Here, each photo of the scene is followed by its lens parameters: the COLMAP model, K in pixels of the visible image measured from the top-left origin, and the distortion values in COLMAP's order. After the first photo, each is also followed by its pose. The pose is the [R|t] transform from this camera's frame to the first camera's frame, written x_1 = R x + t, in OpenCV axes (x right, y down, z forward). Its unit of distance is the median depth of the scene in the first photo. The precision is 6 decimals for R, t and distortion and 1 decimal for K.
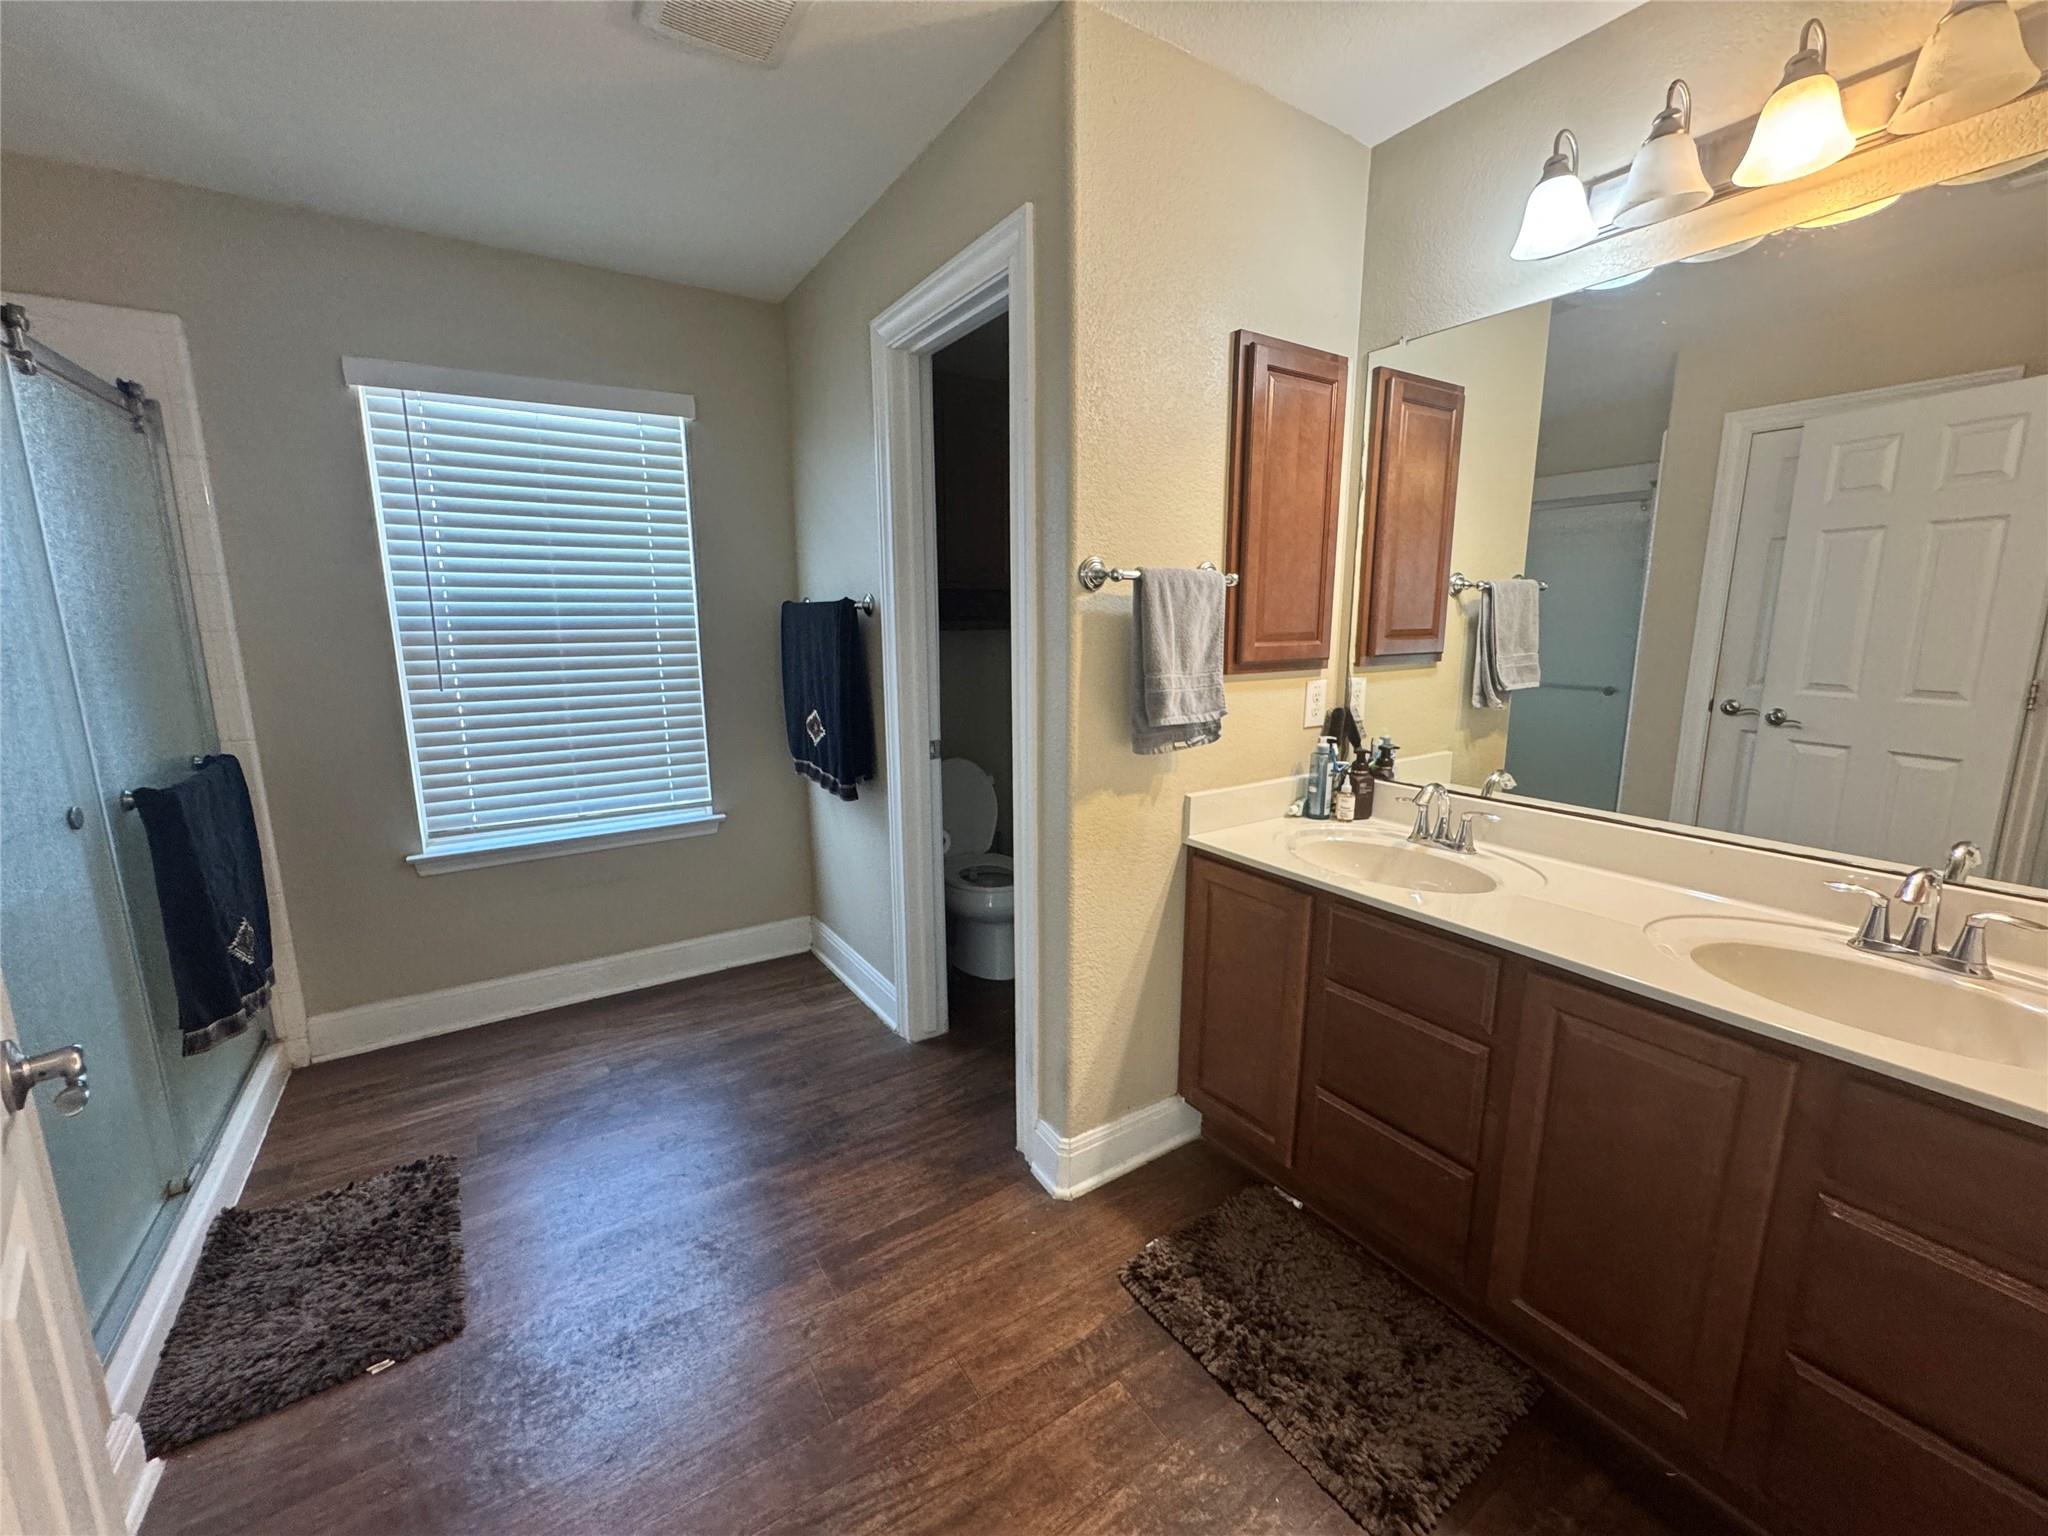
lens RADIAL K [[822.2, 0, 1024.2], [0, 822.2, 763.5], [0, 0, 1]] dist [-0.000213, 0.000948]
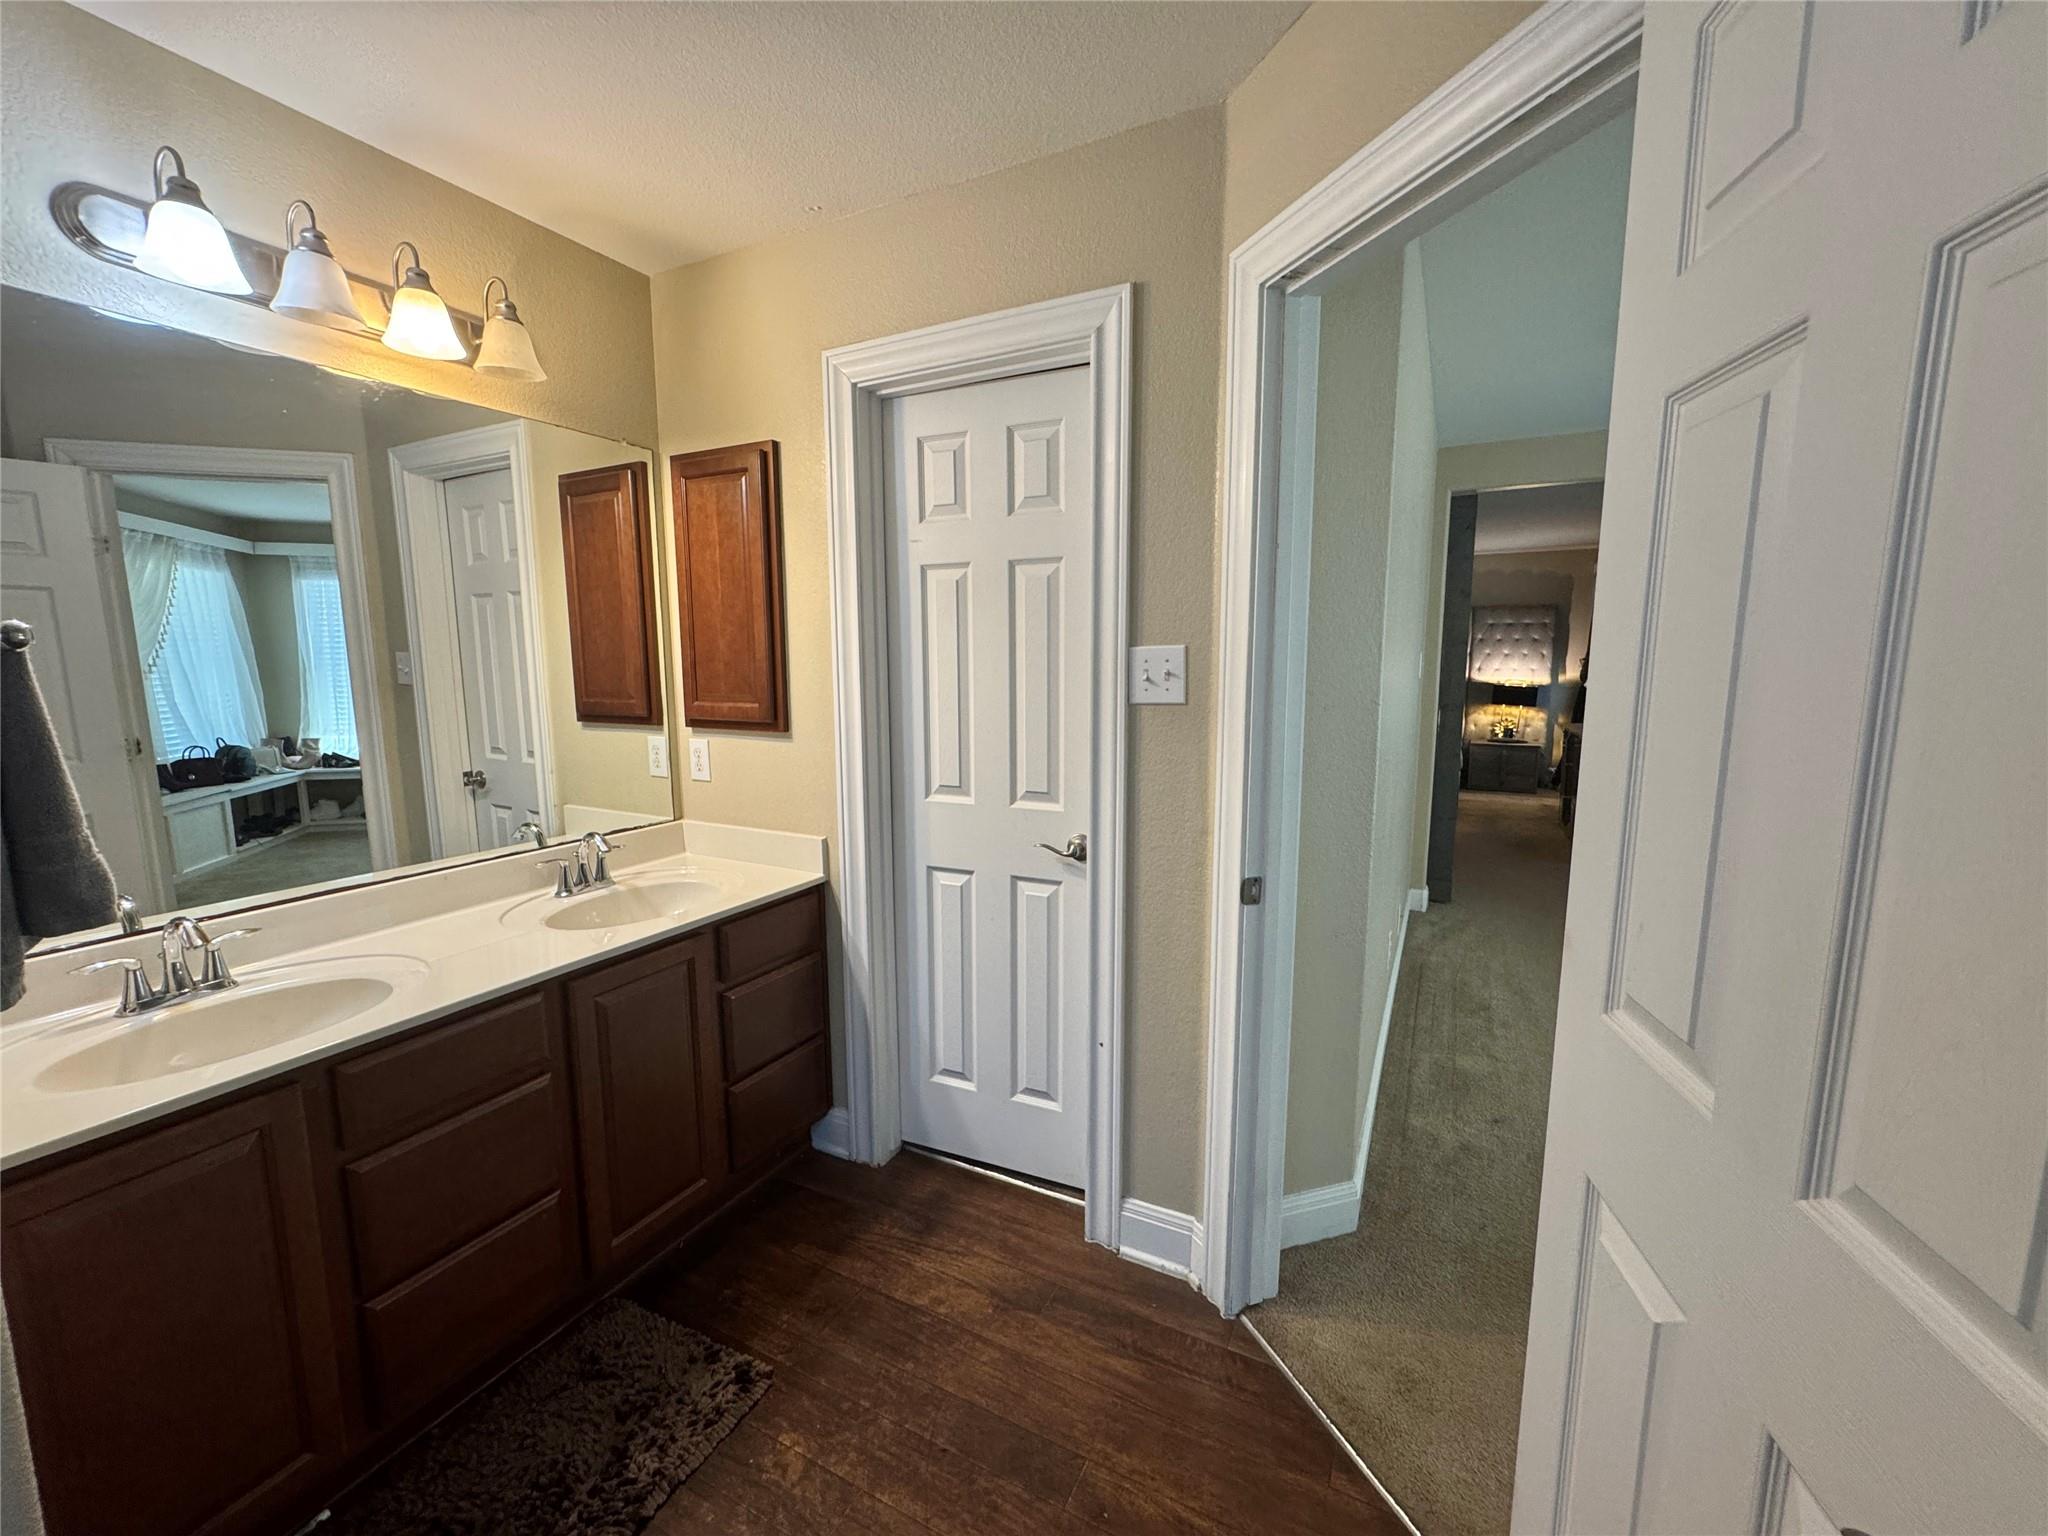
lens RADIAL K [[822.2, 0, 1024.4], [0, 822.2, 761.5], [0, 0, 1]] dist [-0.000213, 0.000948]
pose [[-0.476044, -0.103936, 0.873258, -0.669323], [0.175423, 0.961812, 0.210105, -0.177814], [-0.861748, 0.253208, -0.439632, 0.820426]]
